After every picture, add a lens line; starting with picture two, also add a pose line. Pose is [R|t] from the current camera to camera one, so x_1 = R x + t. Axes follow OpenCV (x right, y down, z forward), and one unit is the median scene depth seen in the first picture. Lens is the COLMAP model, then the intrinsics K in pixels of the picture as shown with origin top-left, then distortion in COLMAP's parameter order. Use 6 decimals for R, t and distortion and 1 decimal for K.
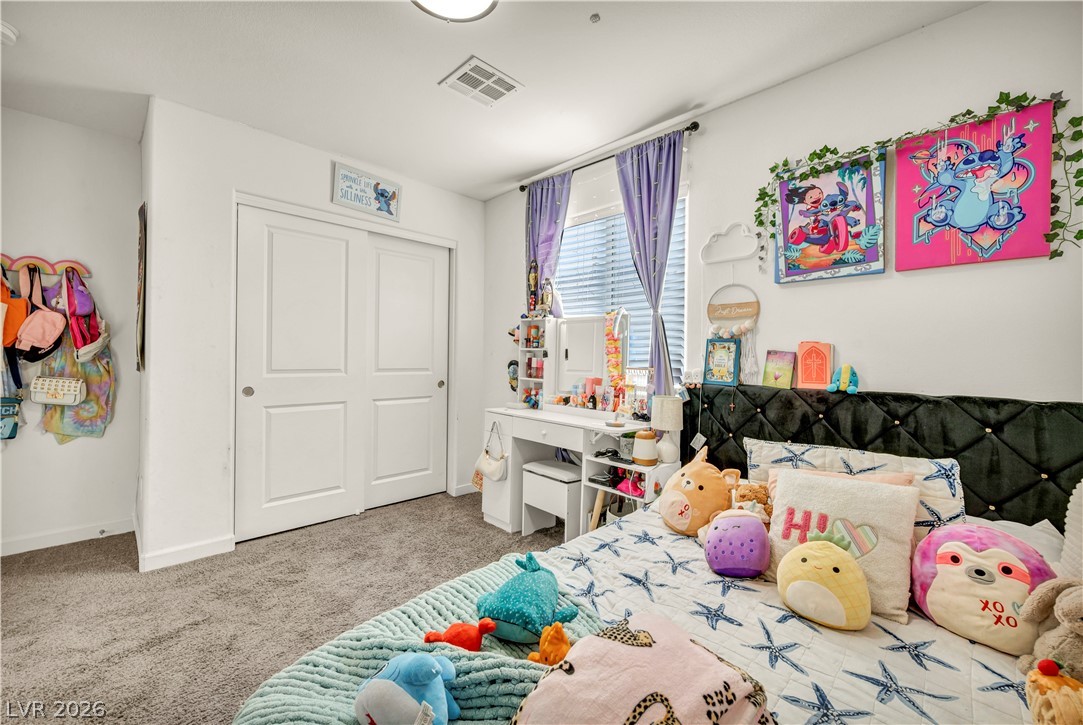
lens RADIAL K [[440.3, 0, 535.8], [0, 440.3, 359.9], [0, 0, 1]] dist [-0.004560, 0.000753]
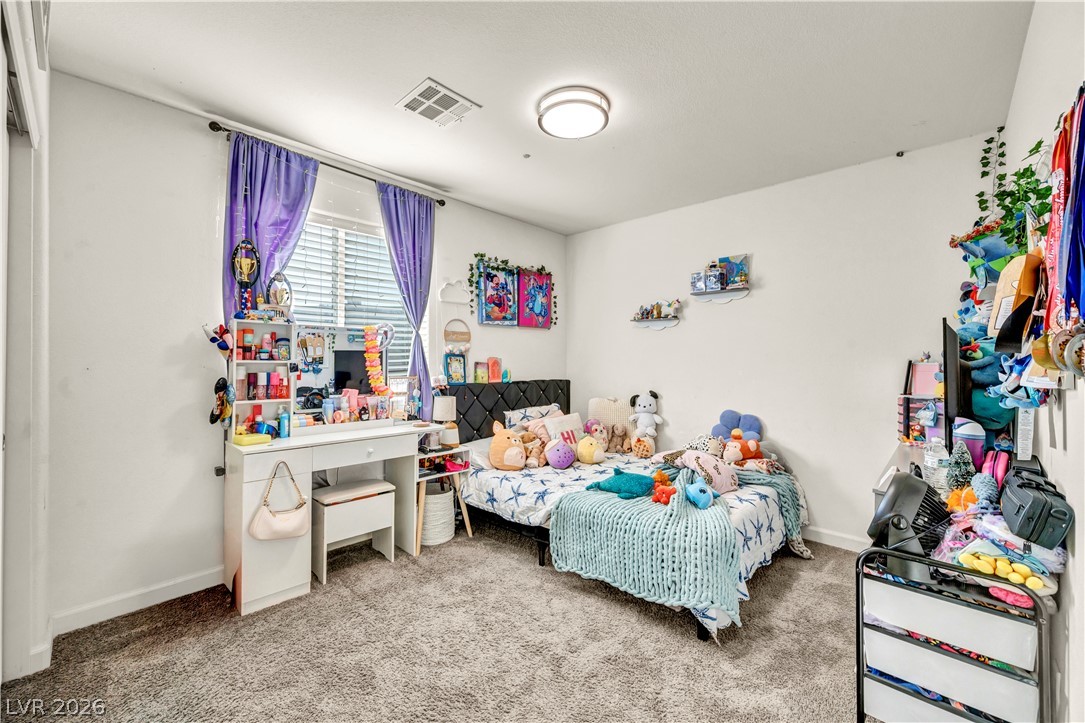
lens RADIAL K [[441.1, 0, 536.8], [0, 441.1, 356.8], [0, 0, 1]] dist [-0.004560, 0.000753]
pose [[-0.043975, -0.014487, 0.998928, -1.254657], [-0.002261, 0.999894, 0.014402, -0.070431], [-0.999030, -0.001625, -0.044003, 0.890962]]
